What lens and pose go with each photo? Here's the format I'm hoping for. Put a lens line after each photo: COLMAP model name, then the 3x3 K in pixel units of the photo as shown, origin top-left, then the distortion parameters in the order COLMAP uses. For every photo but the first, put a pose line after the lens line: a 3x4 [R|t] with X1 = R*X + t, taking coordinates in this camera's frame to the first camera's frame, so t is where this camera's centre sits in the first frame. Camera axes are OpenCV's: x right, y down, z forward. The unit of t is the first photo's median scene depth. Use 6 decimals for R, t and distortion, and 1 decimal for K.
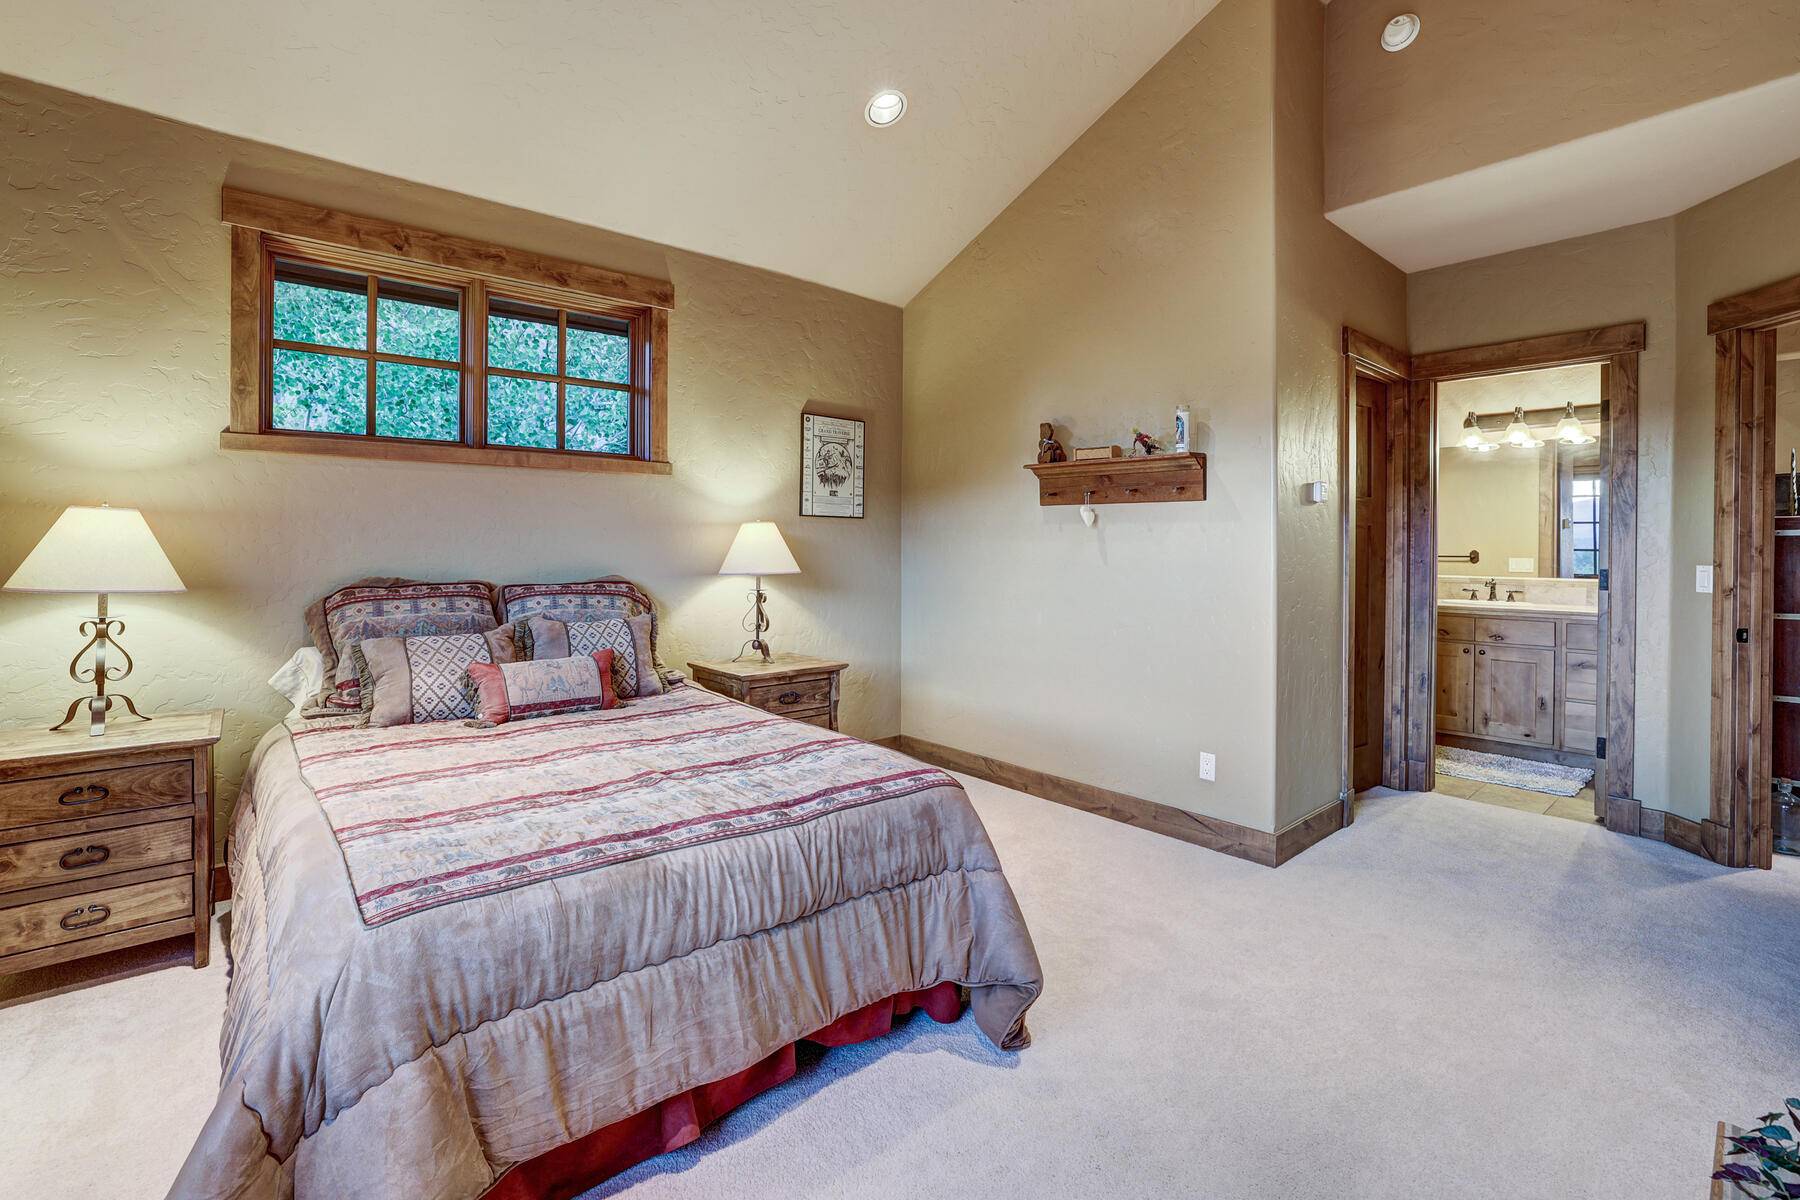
lens RADIAL K [[779.1, 0, 892.5], [0, 779.1, 586.8], [0, 0, 1]] dist [-0.047639, 0.018674]
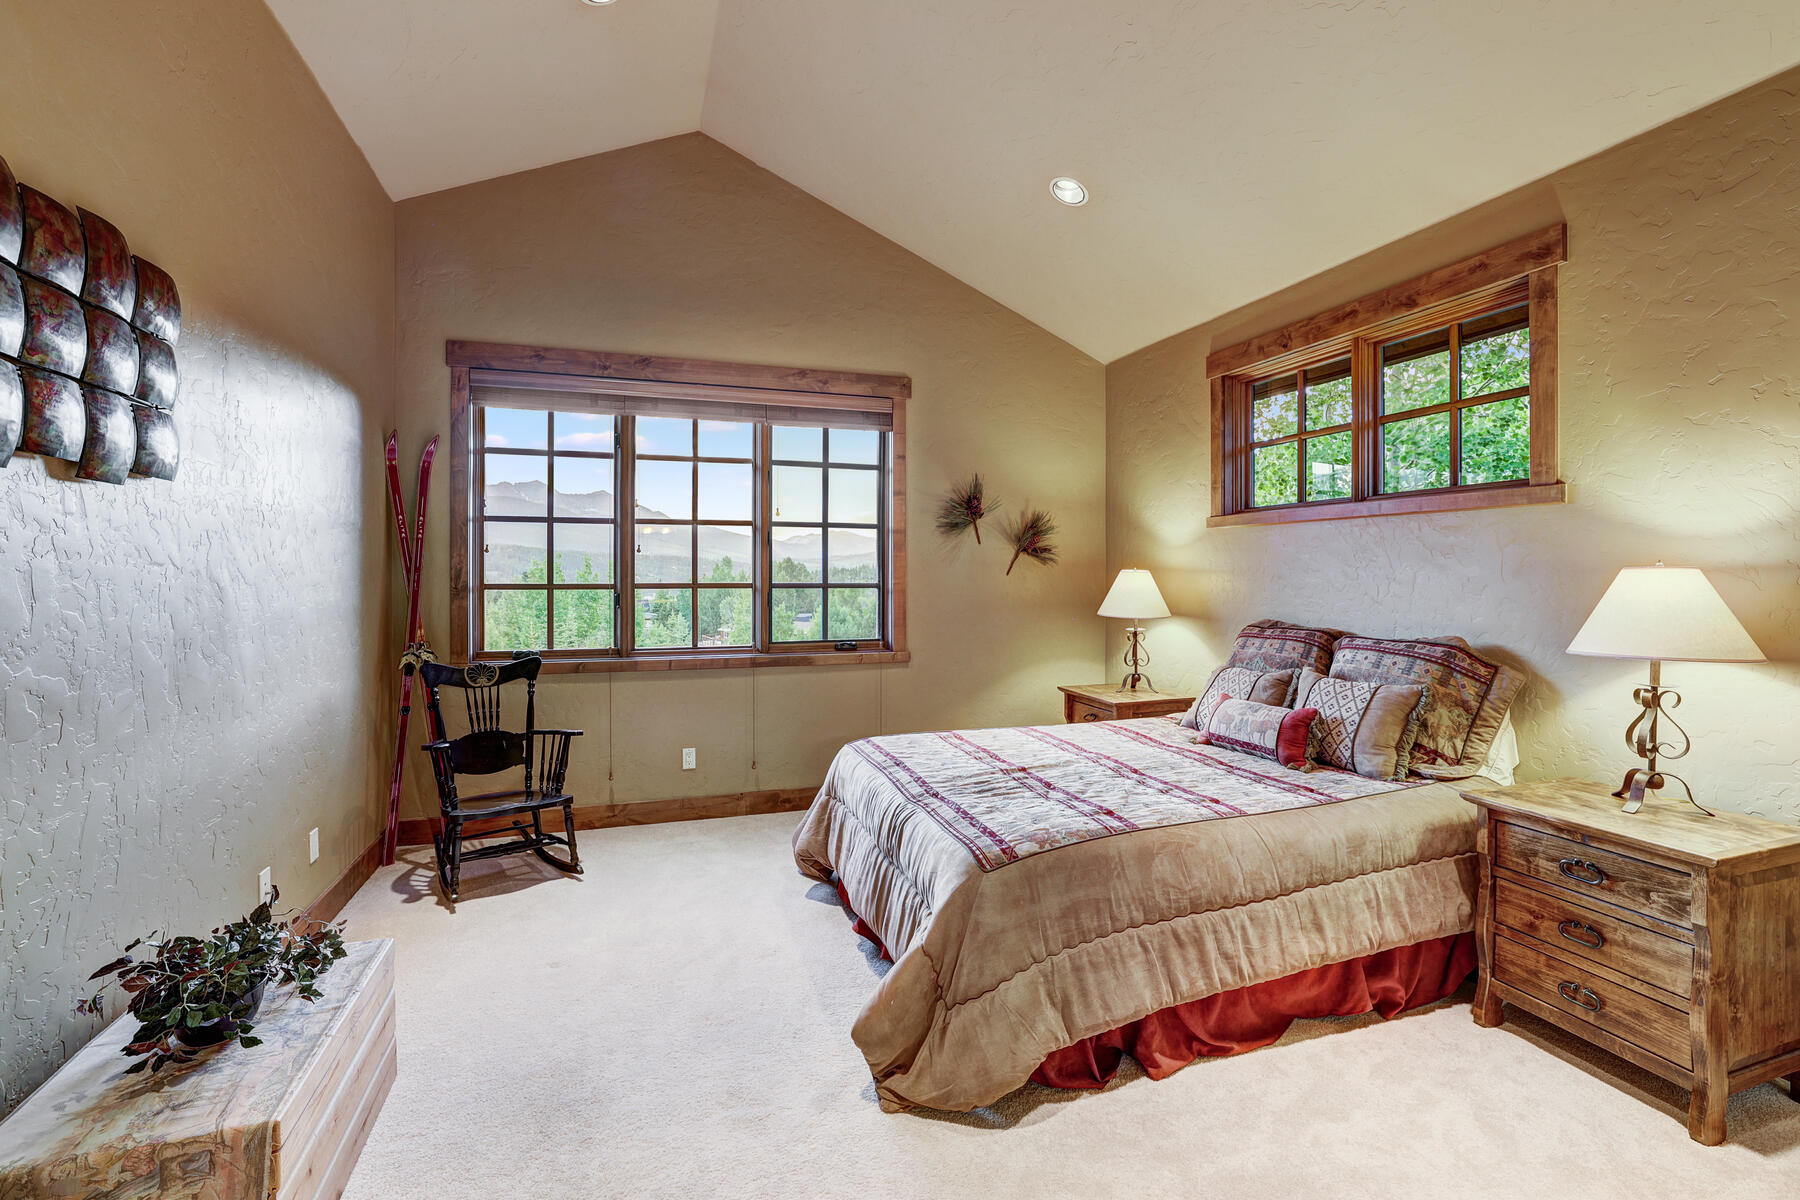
lens RADIAL K [[782.1, 0, 890.5], [0, 782.1, 598.0], [0, 0, 1]] dist [-0.046059, 0.018088]
pose [[-0.369202, 0.008402, -0.929311, 0.633405], [-0.076526, 0.996288, 0.039411, -0.044671], [0.926193, 0.085667, -0.367188, 0.801938]]
